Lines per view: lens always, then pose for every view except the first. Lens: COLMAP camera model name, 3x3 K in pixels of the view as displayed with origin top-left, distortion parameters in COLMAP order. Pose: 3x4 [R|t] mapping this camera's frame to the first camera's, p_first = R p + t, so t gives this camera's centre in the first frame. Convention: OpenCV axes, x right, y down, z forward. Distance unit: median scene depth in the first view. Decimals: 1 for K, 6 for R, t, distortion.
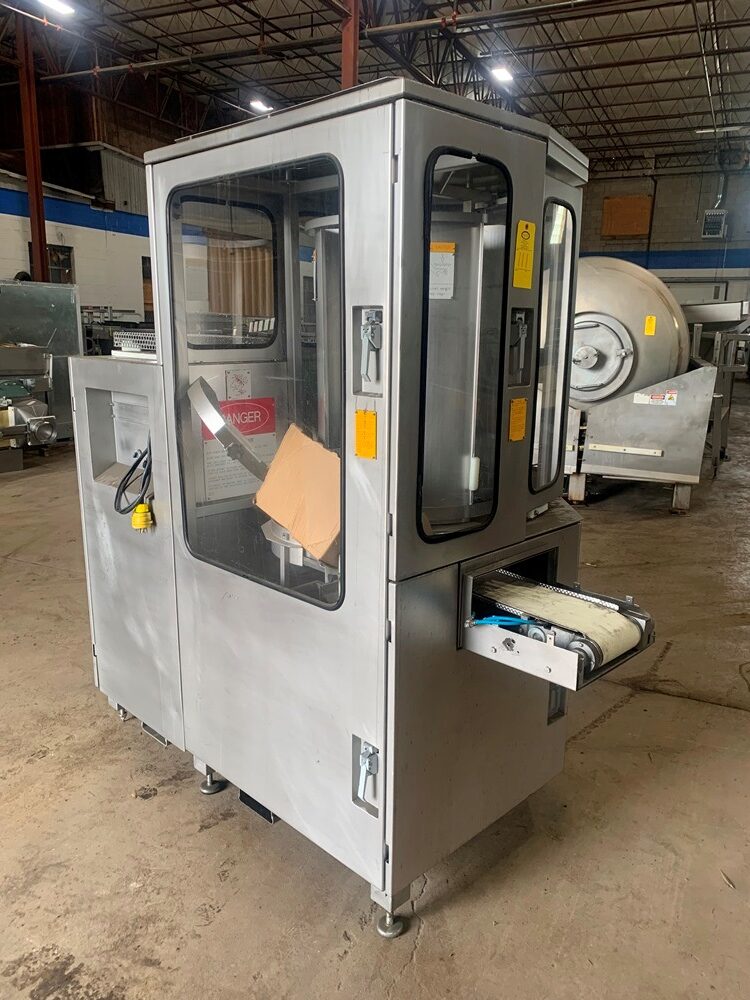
lens RADIAL K [[763.1, 0, 375.0], [0, 763.1, 500.0], [0, 0, 1]] dist [0.079278, -0.063299]
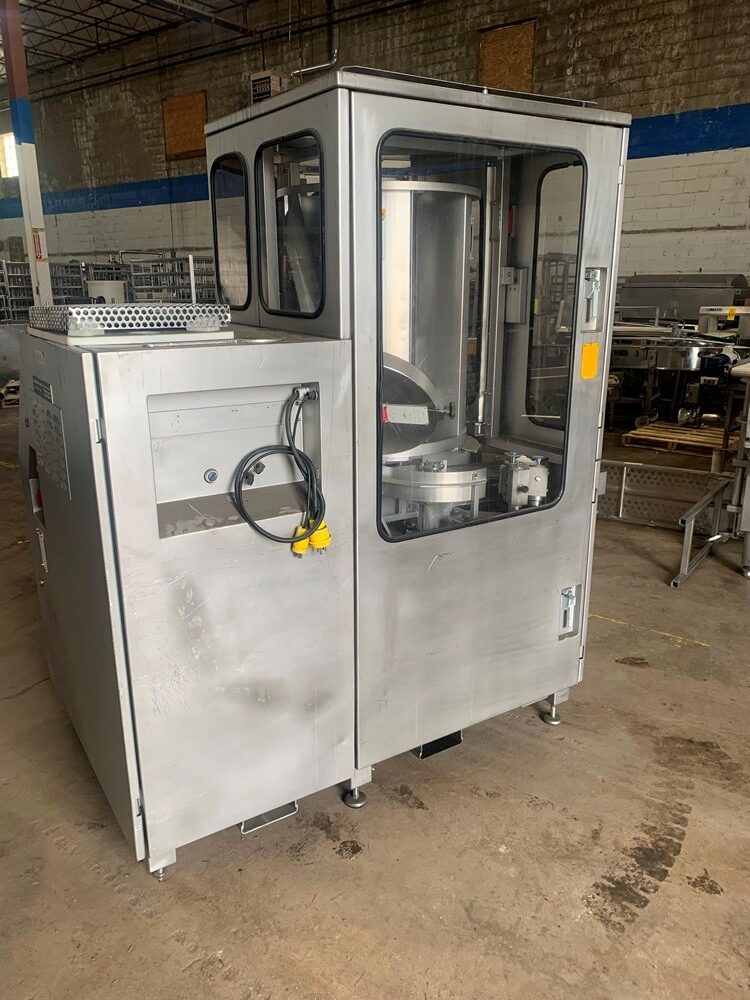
lens RADIAL K [[763.1, 0, 375.0], [0, 763.1, 500.0], [0, 0, 1]] dist [0.079278, -0.063299]
pose [[0.204193, -0.282413, 0.937309, -1.294476], [0.227045, 0.945037, 0.235279, -0.232246], [-0.952237, 0.164769, 0.257090, 0.921741]]
